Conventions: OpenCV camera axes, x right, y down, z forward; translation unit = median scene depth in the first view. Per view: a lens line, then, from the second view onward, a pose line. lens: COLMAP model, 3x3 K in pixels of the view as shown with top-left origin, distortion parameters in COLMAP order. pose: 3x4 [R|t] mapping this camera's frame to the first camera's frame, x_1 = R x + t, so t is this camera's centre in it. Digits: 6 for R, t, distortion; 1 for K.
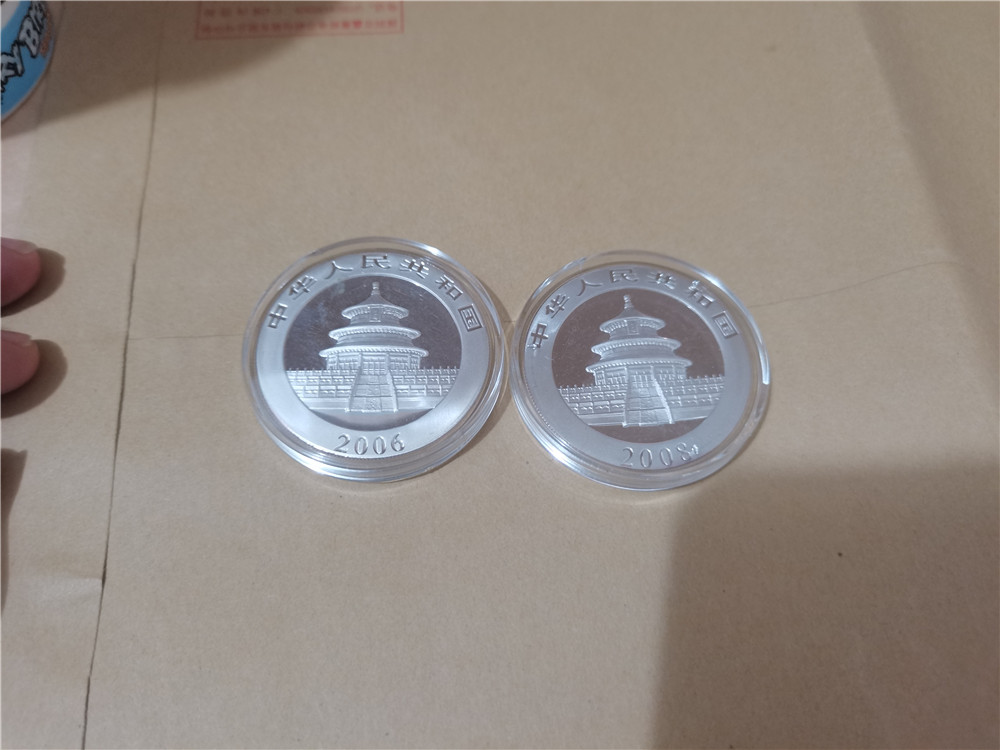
lens RADIAL K [[810.4, 0, 500.0], [0, 810.4, 375.0], [0, 0, 1]] dist [-0.008471, -0.024300]
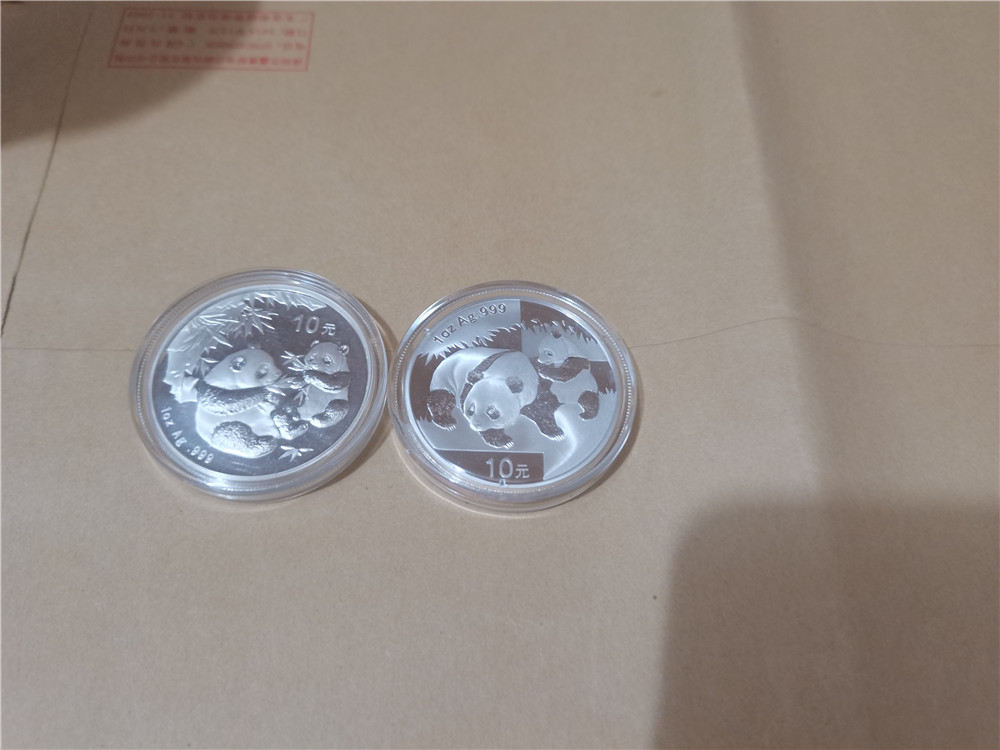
lens RADIAL K [[810.4, 0, 500.0], [0, 810.4, 375.0], [0, 0, 1]] dist [-0.008471, -0.024300]
pose [[0.998480, 0.054987, 0.003794, 0.196952], [-0.054758, 0.997462, -0.045511, 0.002076], [-0.006287, 0.045234, 0.998957, -0.035912]]
